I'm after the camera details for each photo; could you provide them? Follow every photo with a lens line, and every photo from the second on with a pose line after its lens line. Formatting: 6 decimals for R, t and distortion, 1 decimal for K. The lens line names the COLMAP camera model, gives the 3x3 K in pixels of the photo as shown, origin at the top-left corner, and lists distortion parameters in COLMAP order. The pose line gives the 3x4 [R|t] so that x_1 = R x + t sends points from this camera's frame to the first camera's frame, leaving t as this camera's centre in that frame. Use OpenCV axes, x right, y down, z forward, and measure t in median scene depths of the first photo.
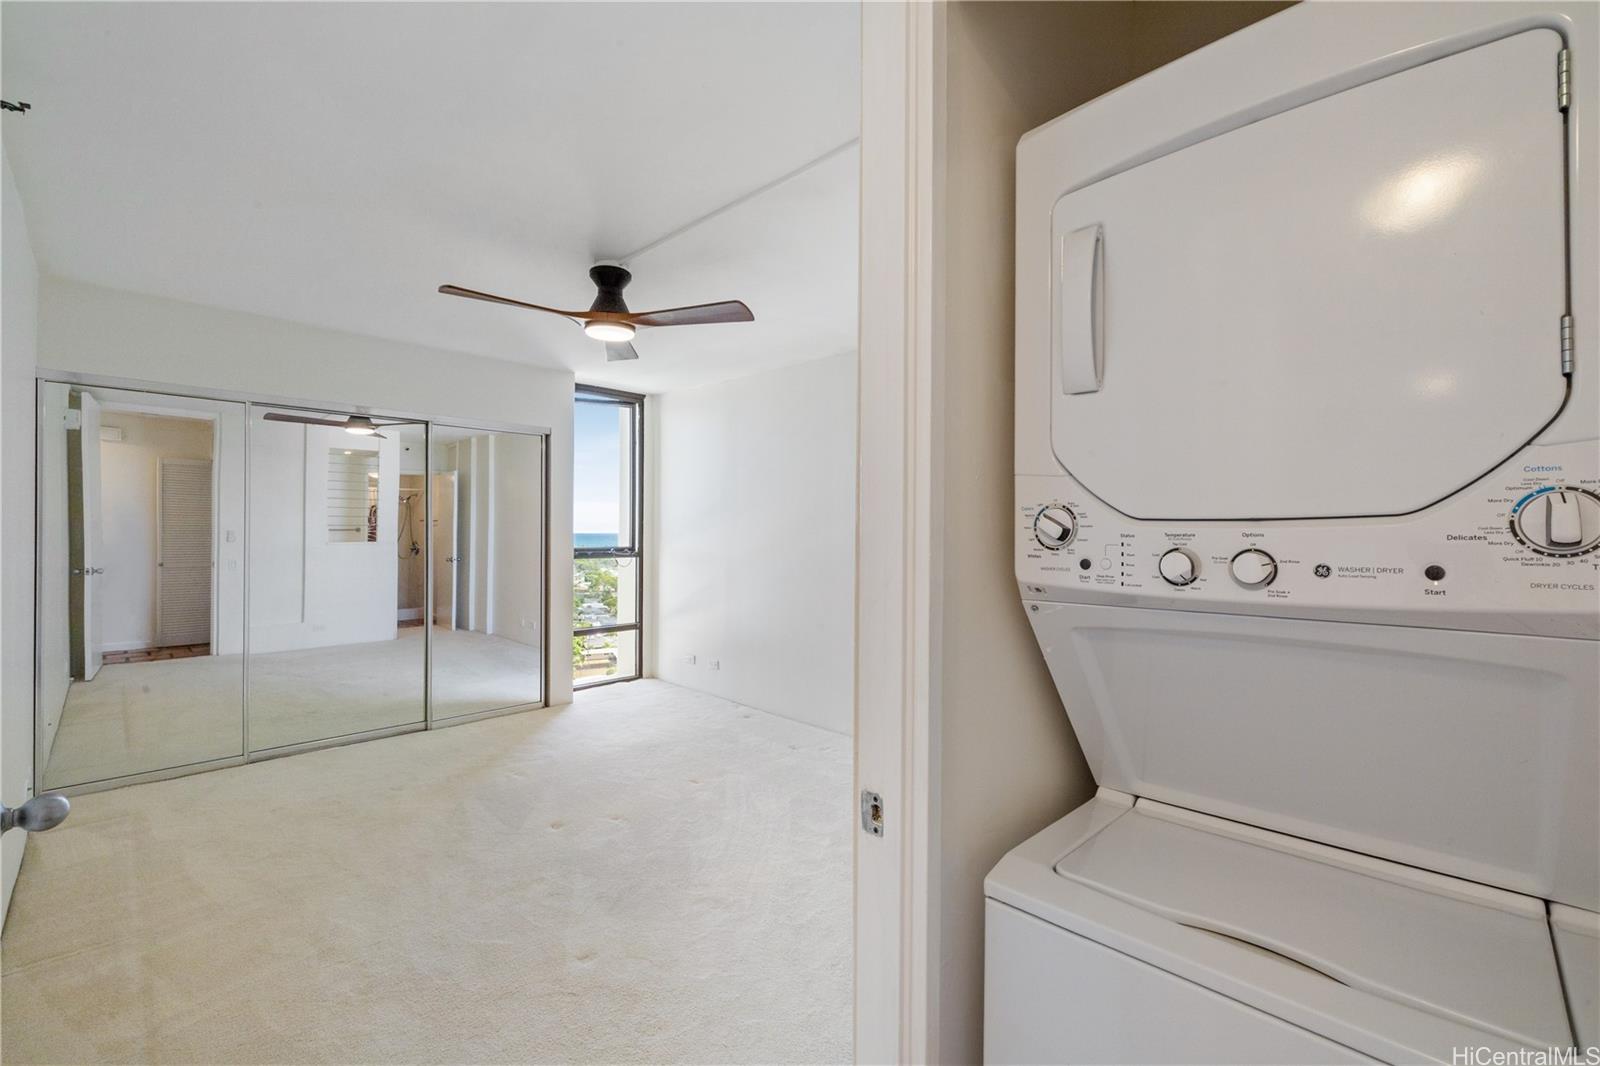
lens RADIAL K [[678.1, 0, 808.3], [0, 678.1, 528.4], [0, 0, 1]] dist [0.001025, 0.000364]
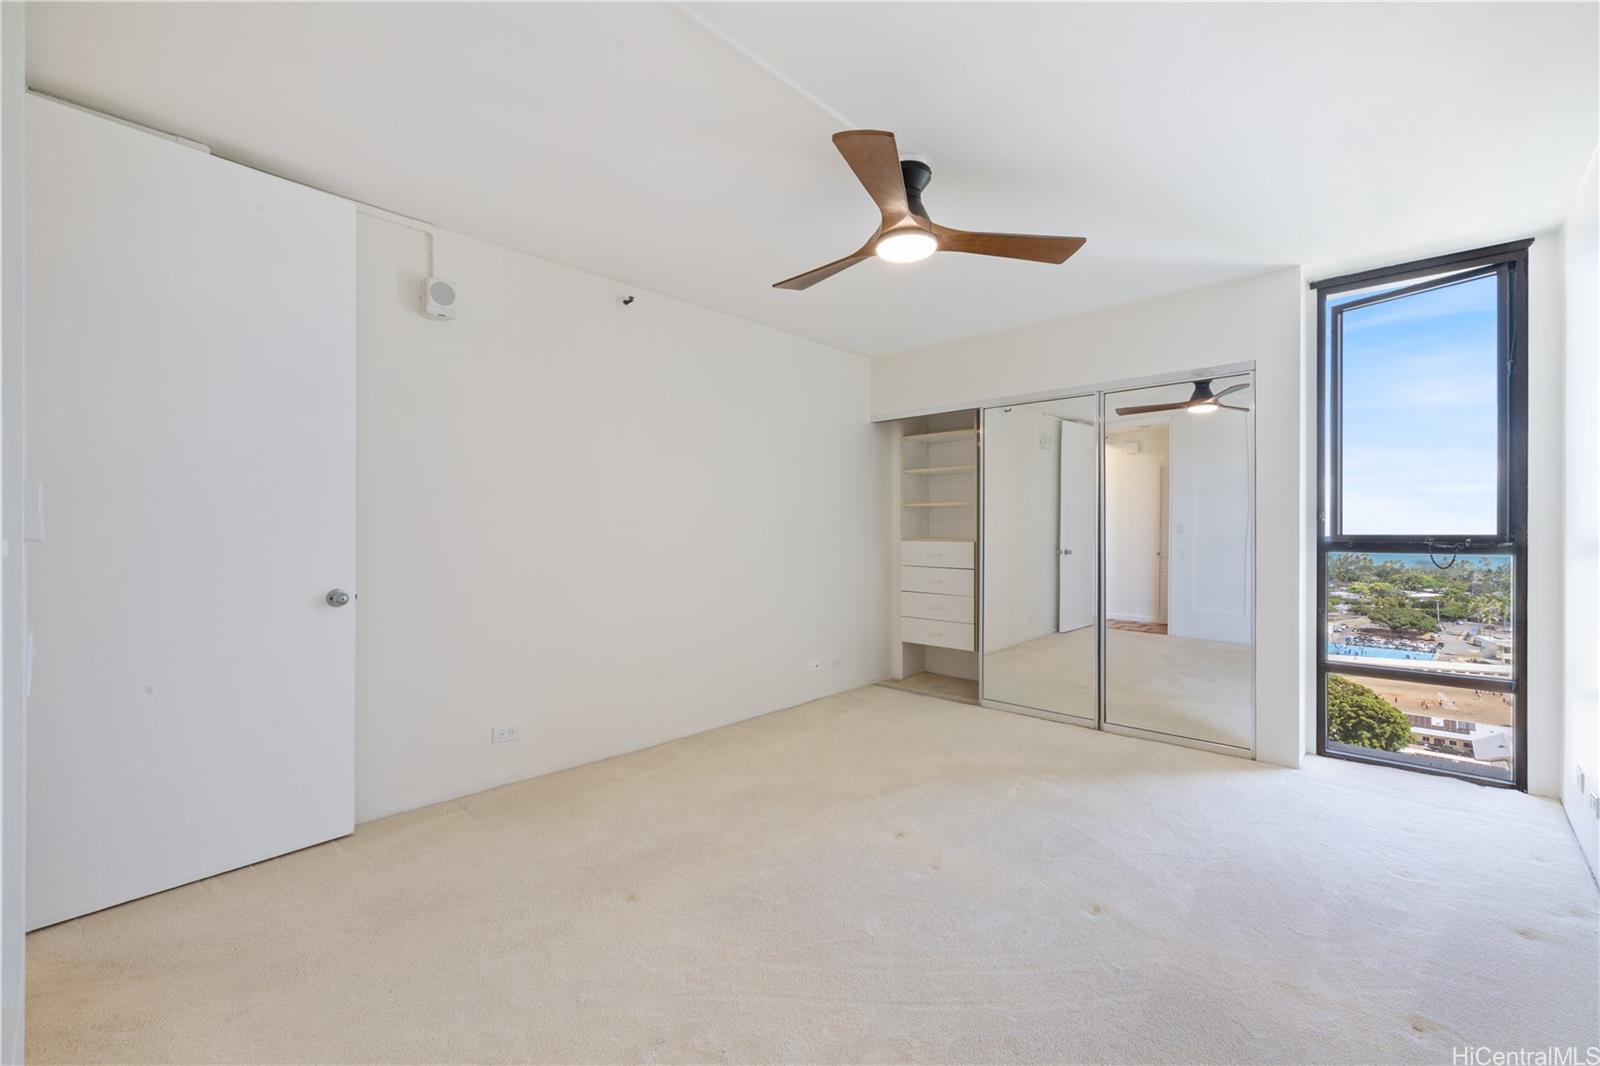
lens RADIAL K [[678.1, 0, 808.3], [0, 678.1, 528.4], [0, 0, 1]] dist [0.001025, 0.000364]
pose [[0.022968, -0.007426, -0.999709, 0.259286], [0.000189, 0.999972, -0.007423, 0.026419], [0.999736, -0.000019, 0.022969, 0.449634]]
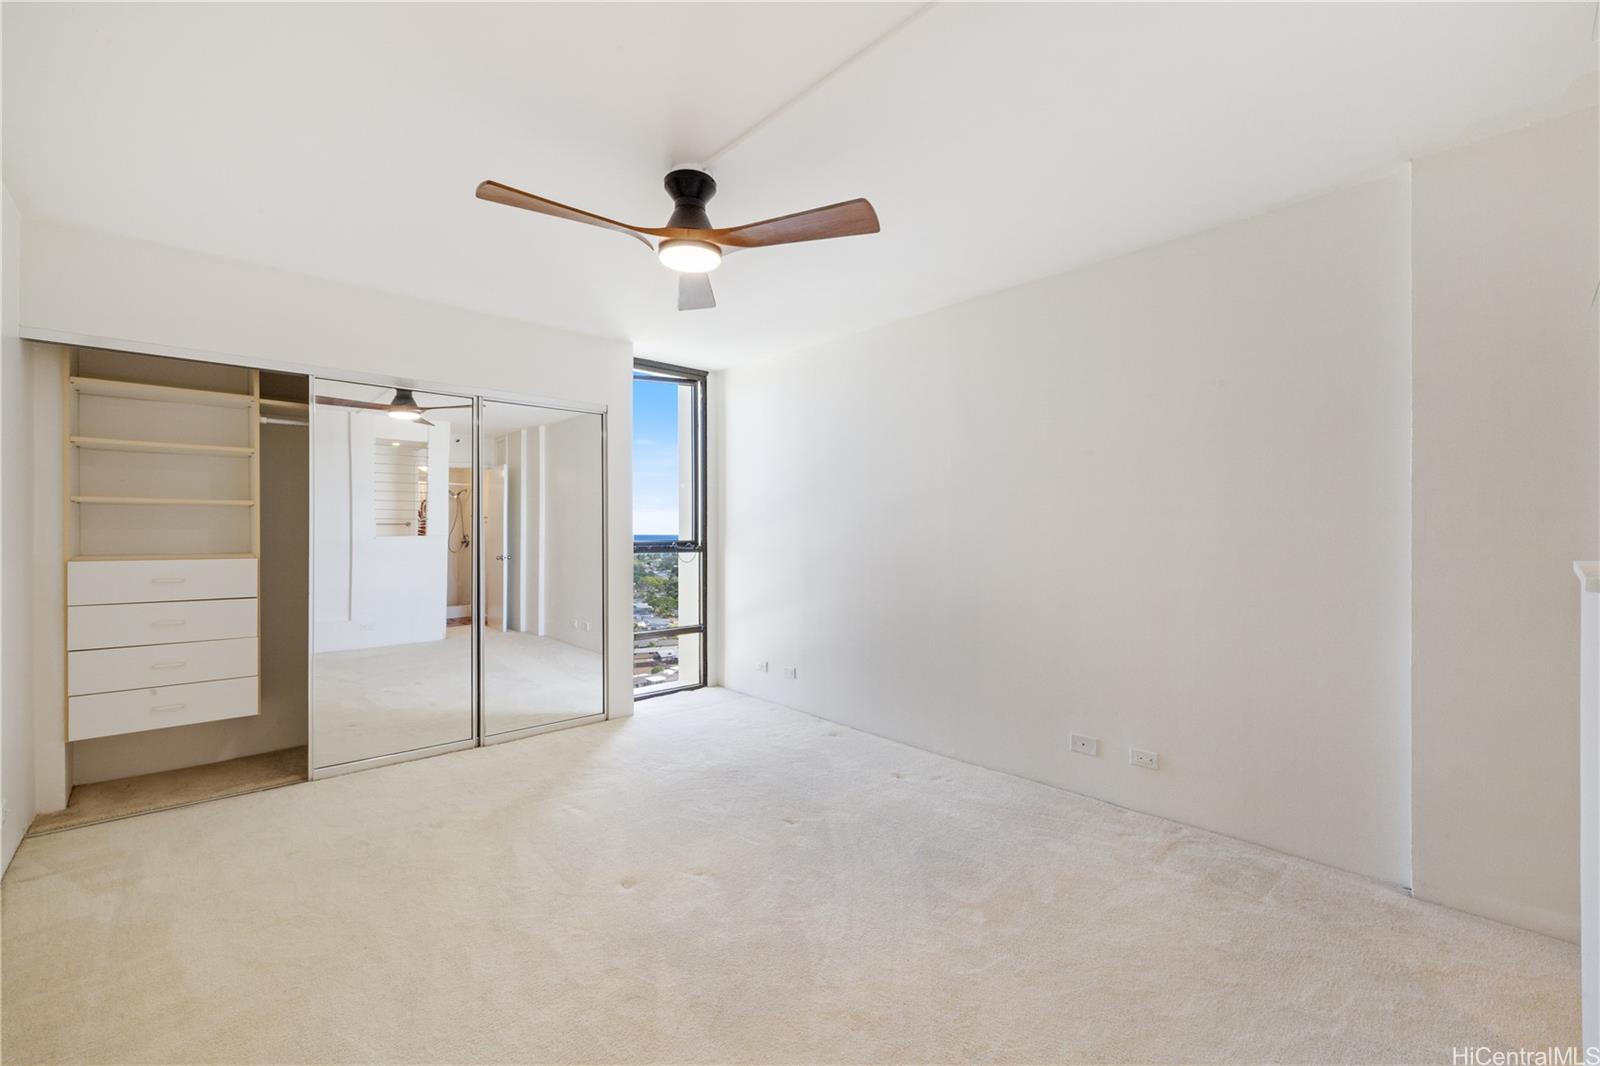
lens RADIAL K [[660.7, 0, 800.0], [0, 660.7, 533.0], [0, 0, 1]] dist [-0.011775, 0.000090]
pose [[0.997980, -0.005142, -0.063313, -0.066006], [0.005309, 0.999983, 0.002474, 0.016187], [0.063299, -0.002805, 0.997991, 0.136871]]
